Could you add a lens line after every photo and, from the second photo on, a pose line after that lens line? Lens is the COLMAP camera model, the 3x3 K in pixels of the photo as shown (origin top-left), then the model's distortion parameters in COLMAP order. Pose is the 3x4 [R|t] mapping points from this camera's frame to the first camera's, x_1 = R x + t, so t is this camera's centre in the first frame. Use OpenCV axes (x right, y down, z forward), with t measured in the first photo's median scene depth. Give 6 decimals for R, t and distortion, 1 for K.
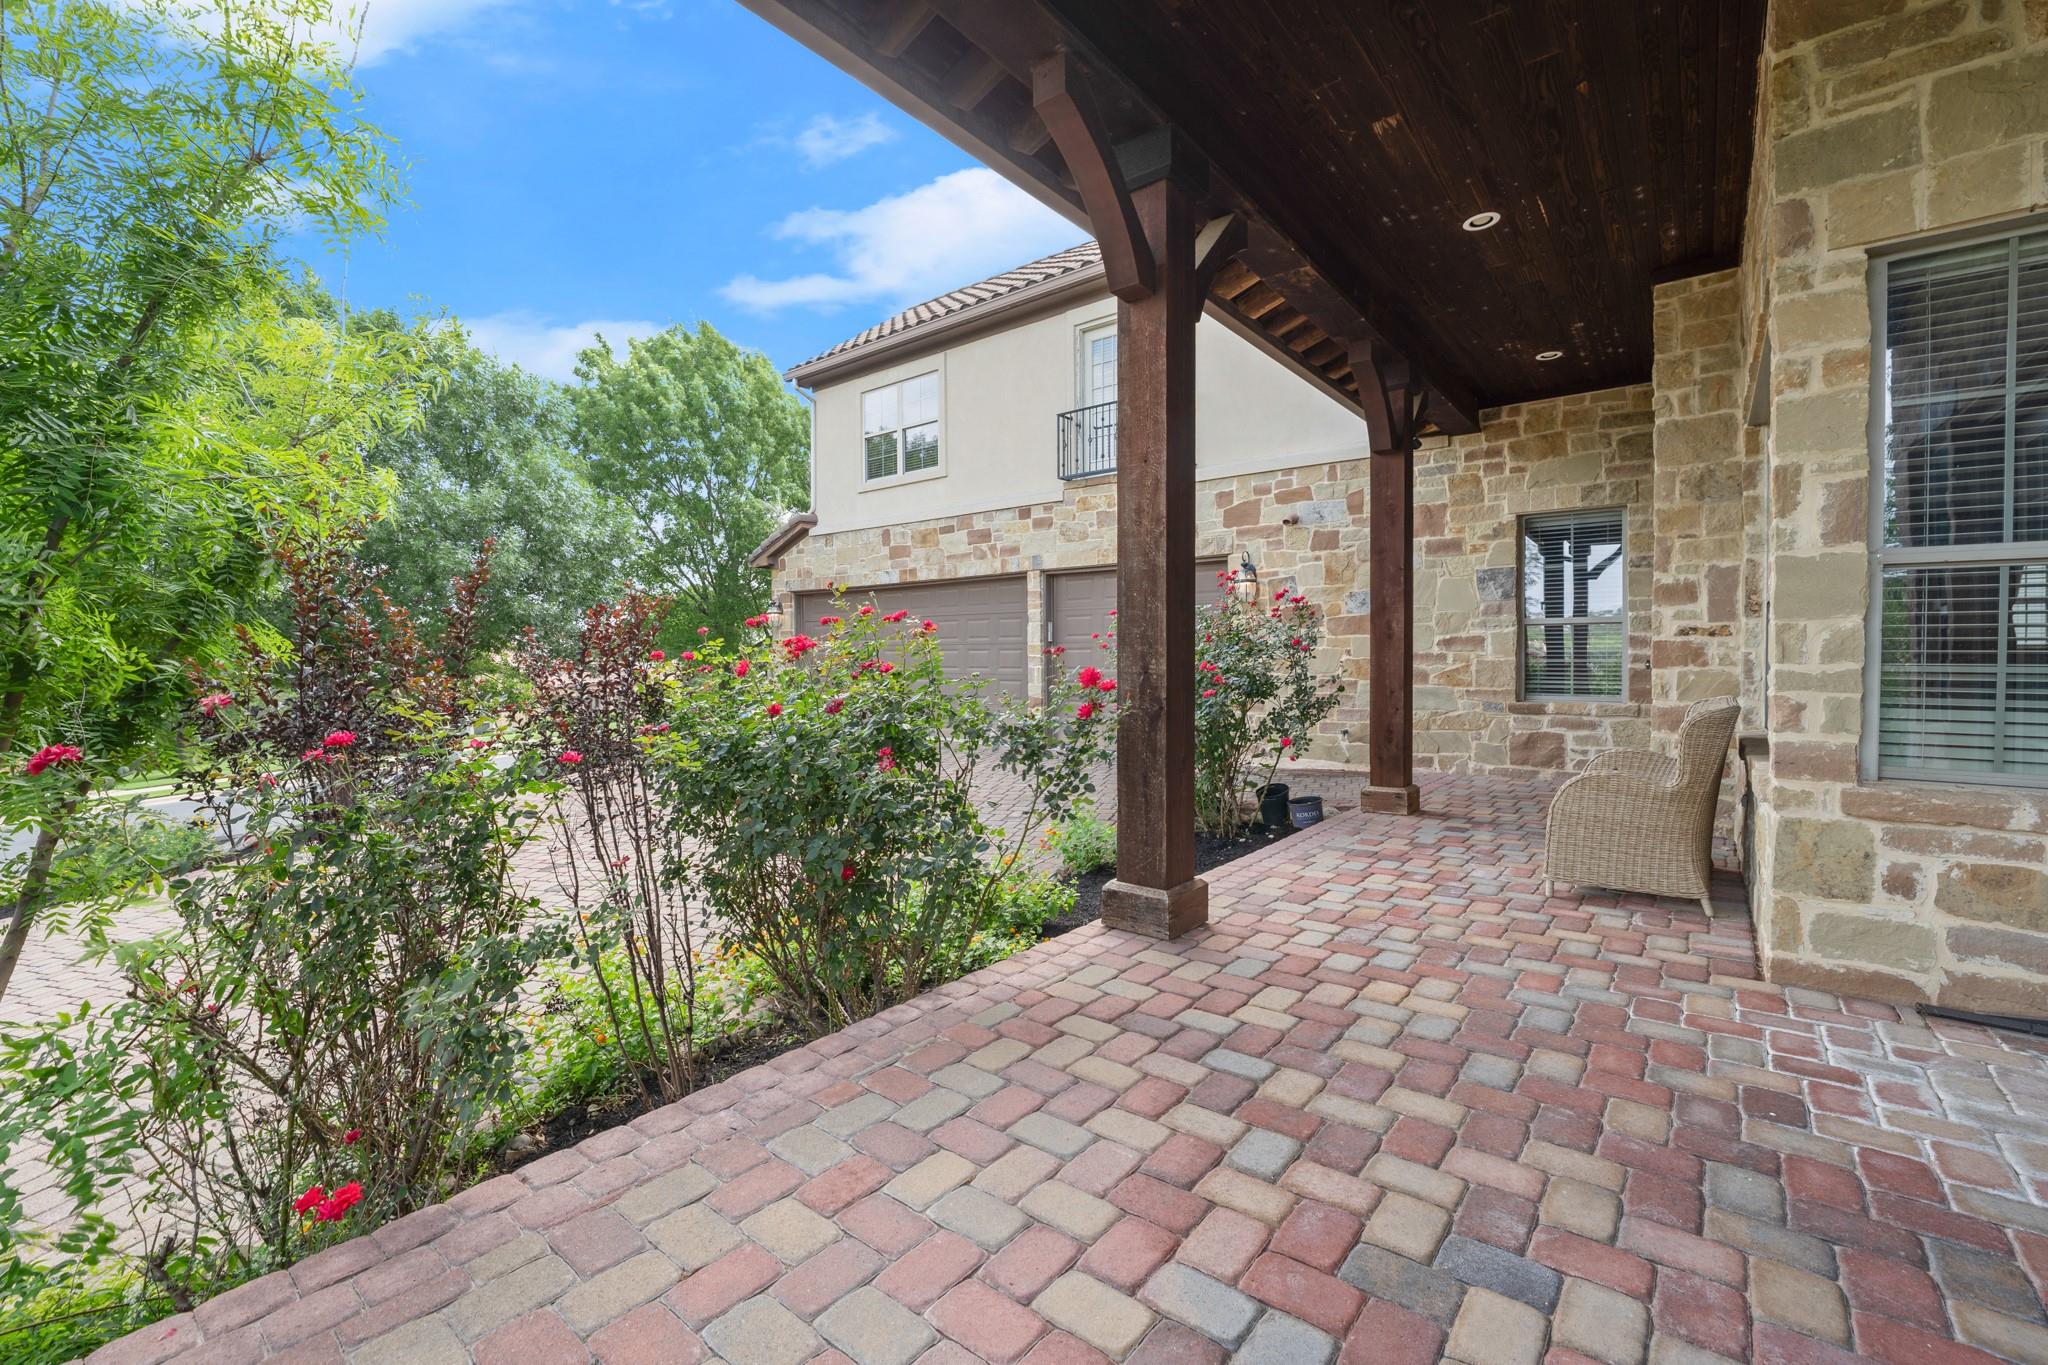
lens RADIAL K [[846.0, 0, 1024.1], [0, 846.0, 668.5], [0, 0, 1]] dist [-0.002610, -0.000127]
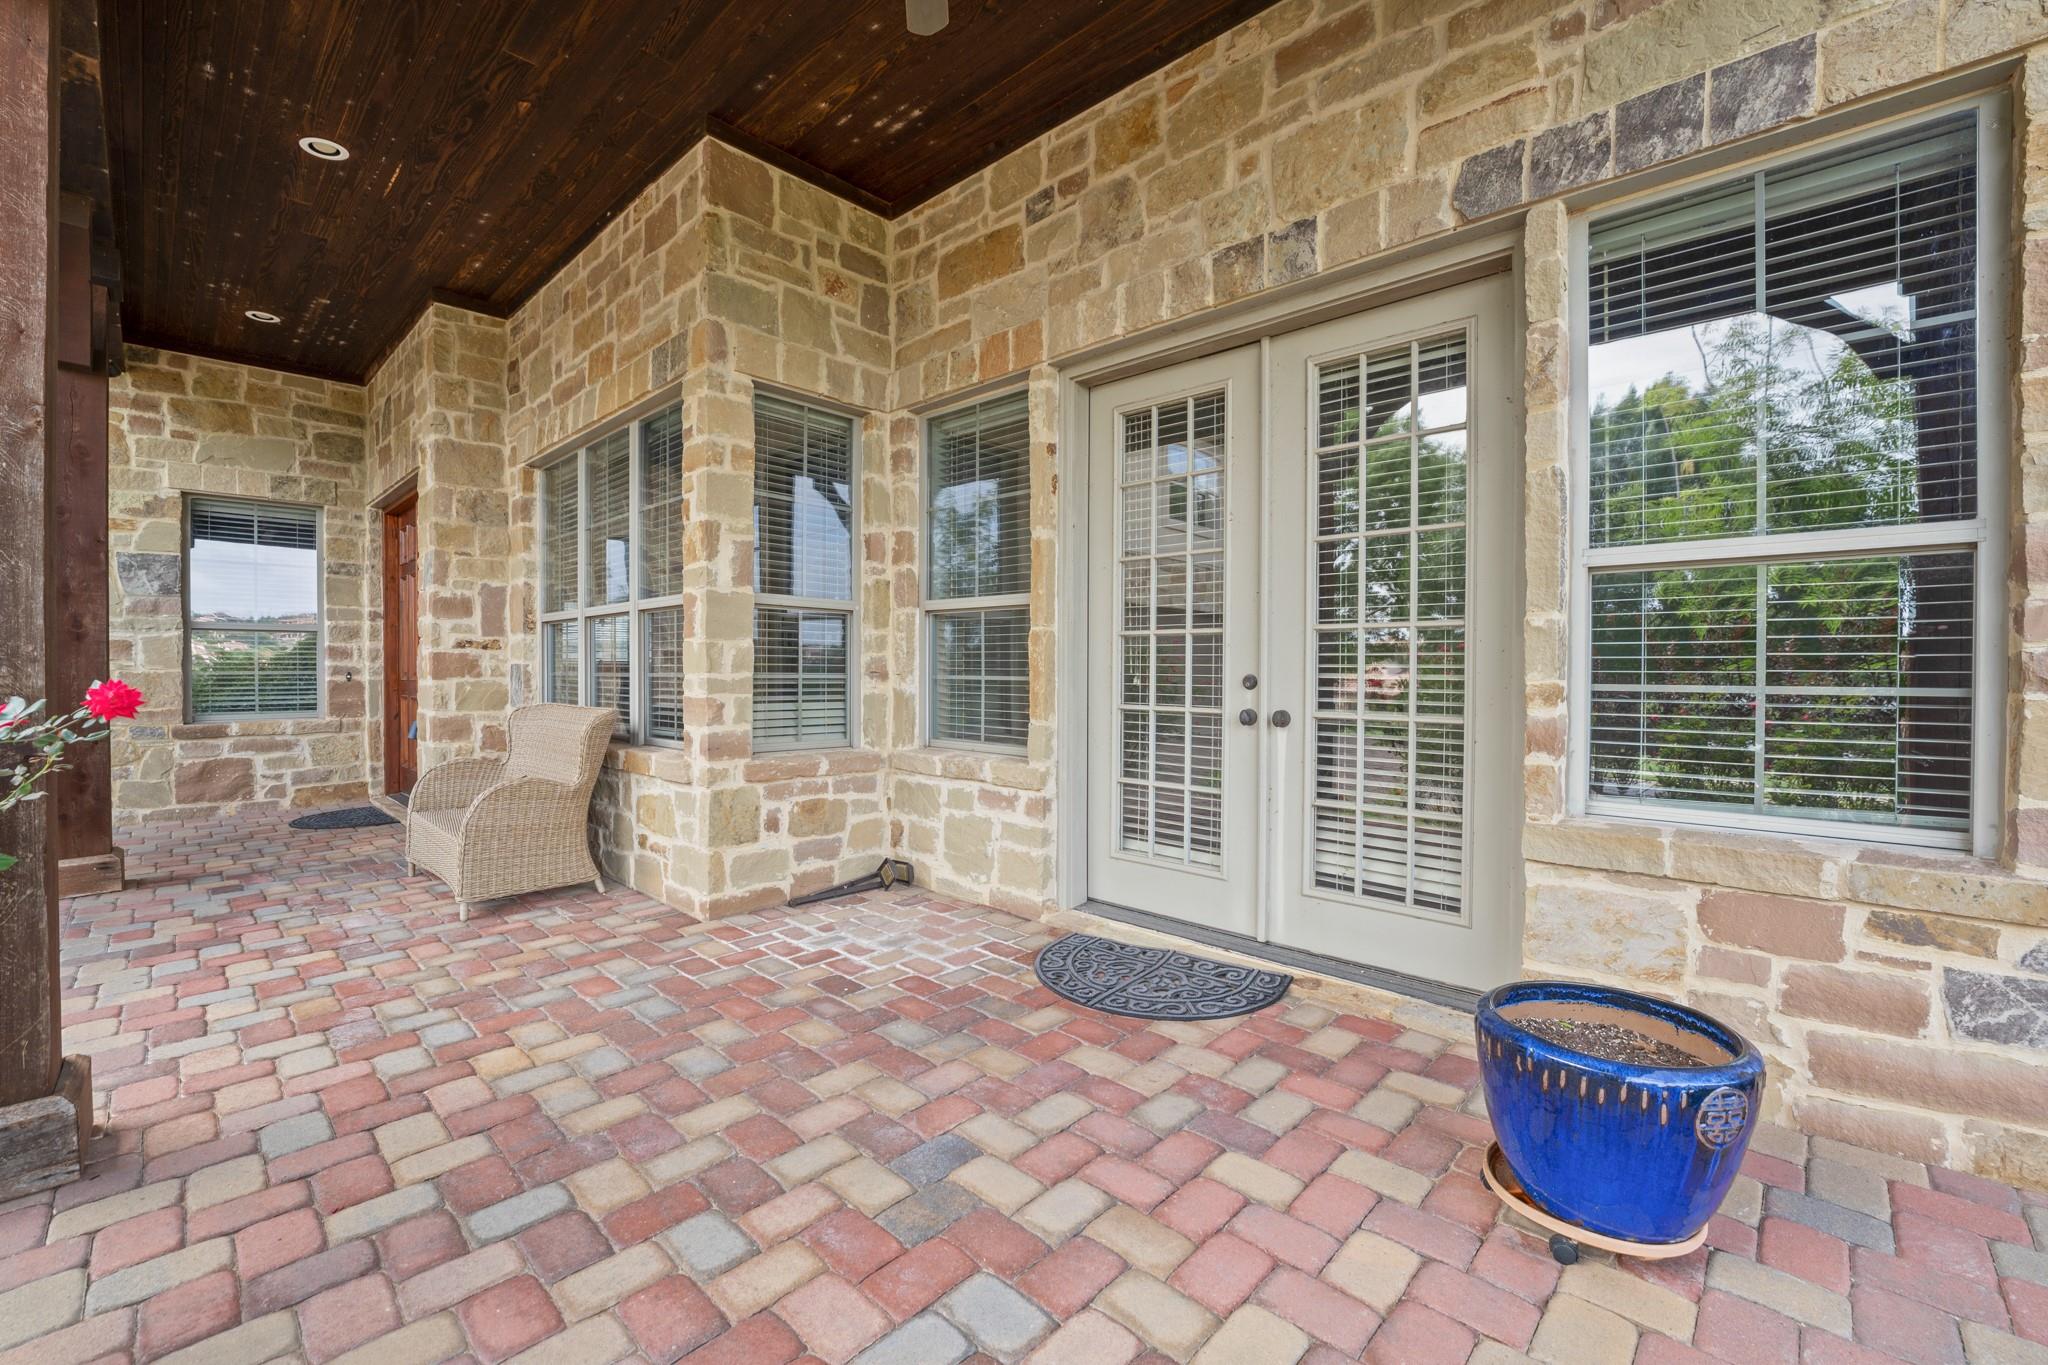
lens RADIAL K [[846.0, 0, 1013.8], [0, 846.0, 670.0], [0, 0, 1]] dist [-0.002610, -0.000127]
pose [[0.128587, 0.001241, 0.991697, -0.172006], [0.012308, 0.999920, -0.002847, -0.000431], [-0.991622, 0.012572, 0.128562, 0.187978]]
